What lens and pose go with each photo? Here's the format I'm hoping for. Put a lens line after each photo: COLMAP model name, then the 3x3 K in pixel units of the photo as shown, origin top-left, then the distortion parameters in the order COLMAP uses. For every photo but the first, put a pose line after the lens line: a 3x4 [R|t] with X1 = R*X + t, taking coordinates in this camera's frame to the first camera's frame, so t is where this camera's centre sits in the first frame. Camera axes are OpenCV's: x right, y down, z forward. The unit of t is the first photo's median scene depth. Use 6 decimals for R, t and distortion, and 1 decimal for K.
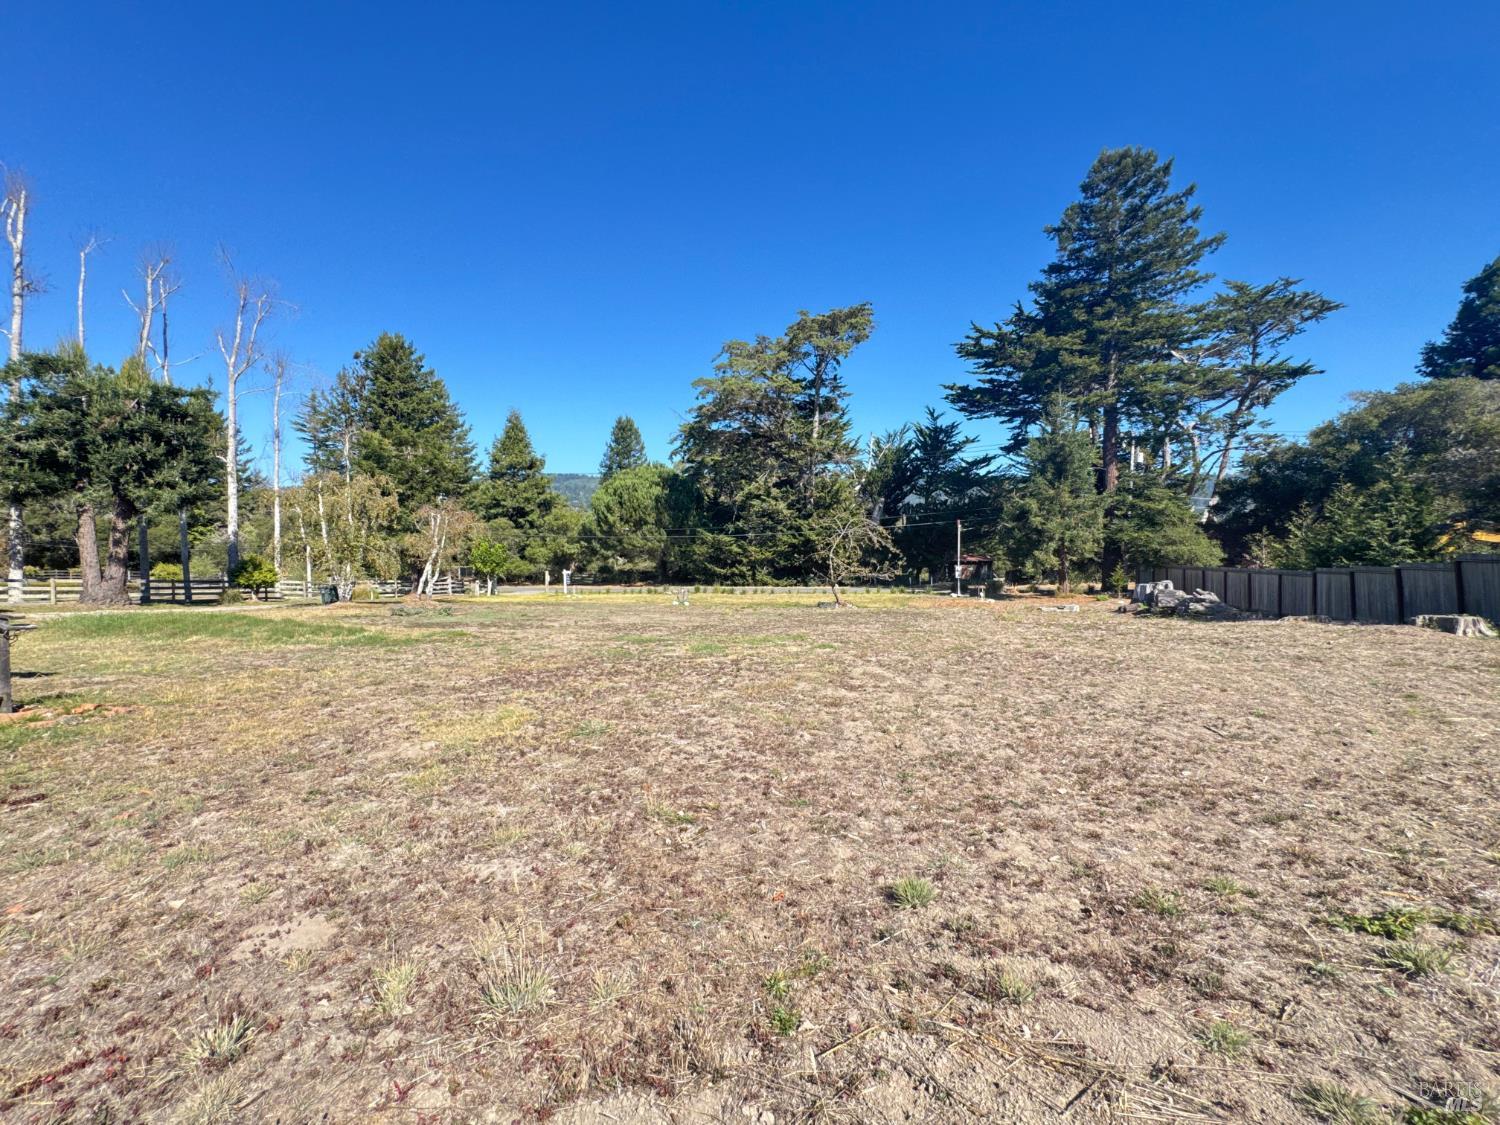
lens RADIAL K [[607.9, 0, 749.3], [0, 607.9, 561.1], [0, 0, 1]] dist [-0.001619, 0.000287]
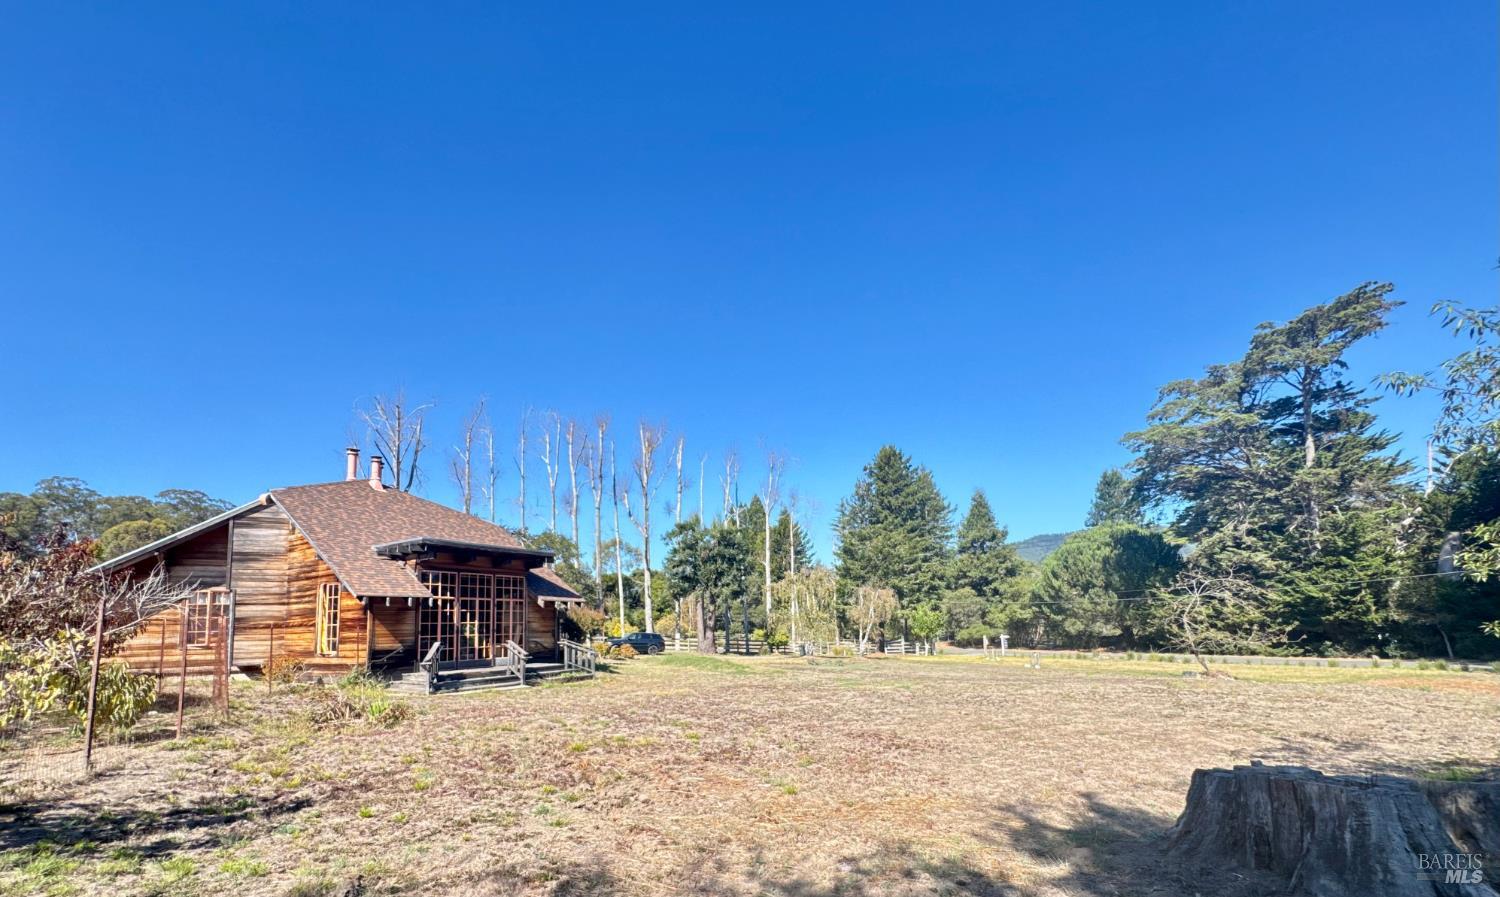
lens RADIAL K [[608.2, 0, 745.5], [0, 608.2, 561.6], [0, 0, 1]] dist [0.000477, -0.000122]
pose [[0.664303, -0.085409, -0.742568, 0.203697], [0.008568, 0.994255, -0.106693, -0.002856], [0.747414, 0.064514, 0.661218, -0.064833]]
